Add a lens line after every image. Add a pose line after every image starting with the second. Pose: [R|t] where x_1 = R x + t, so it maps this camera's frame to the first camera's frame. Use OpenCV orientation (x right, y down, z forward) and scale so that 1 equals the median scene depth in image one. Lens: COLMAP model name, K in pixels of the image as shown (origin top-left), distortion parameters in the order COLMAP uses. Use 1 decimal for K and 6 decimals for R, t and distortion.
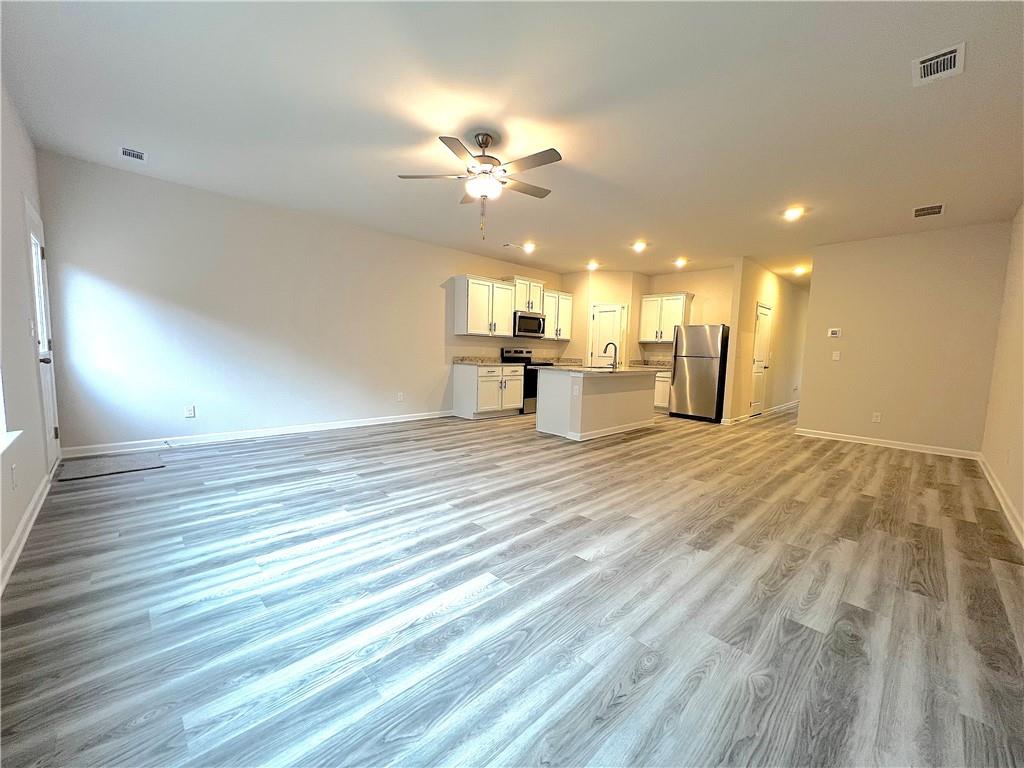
lens RADIAL K [[406.8, 0, 511.8], [0, 406.8, 384.6], [0, 0, 1]] dist [-0.004823, 0.000983]
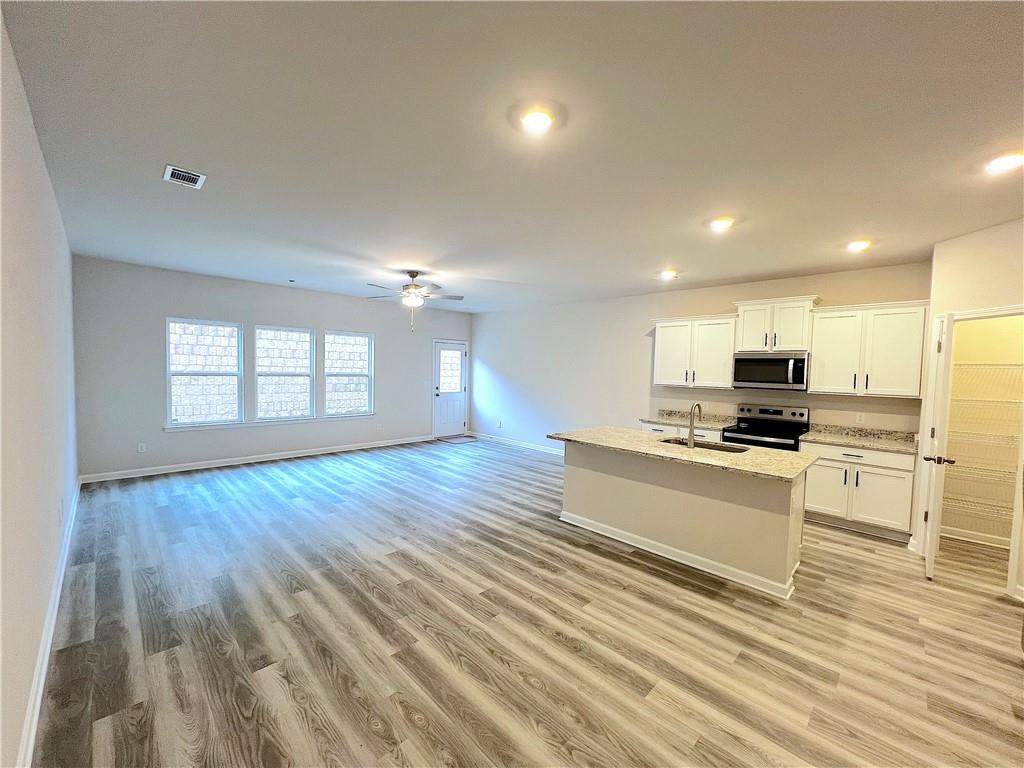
lens RADIAL K [[406.8, 0, 515.0], [0, 406.8, 384.8], [0, 0, 1]] dist [-0.004823, 0.000983]
pose [[0.023332, 0.011352, -0.999663, 1.215938], [-0.110738, 0.993812, 0.008701, -0.156449], [0.993576, 0.110497, 0.024445, 1.072090]]
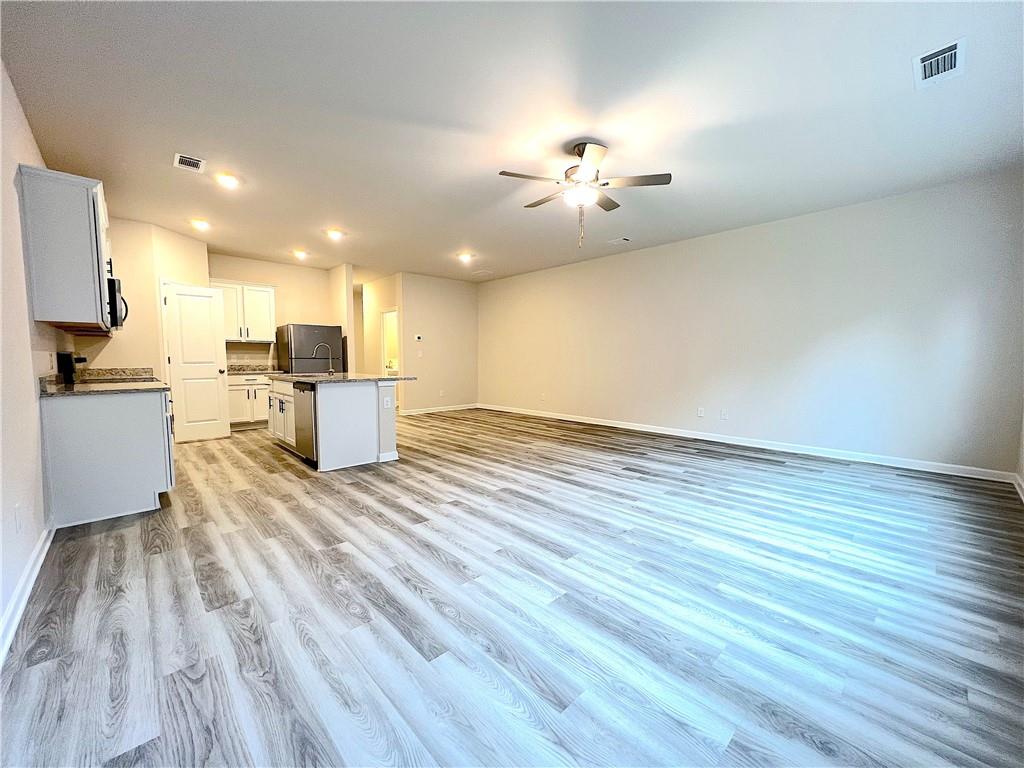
lens RADIAL K [[406.8, 0, 514.9], [0, 406.8, 390.8], [0, 0, 1]] dist [-0.004823, 0.000983]
pose [[0.009575, -0.110930, 0.993782, -0.846413], [0.084709, 0.990345, 0.109730, -0.099787], [-0.996360, 0.083132, 0.018880, 0.900566]]
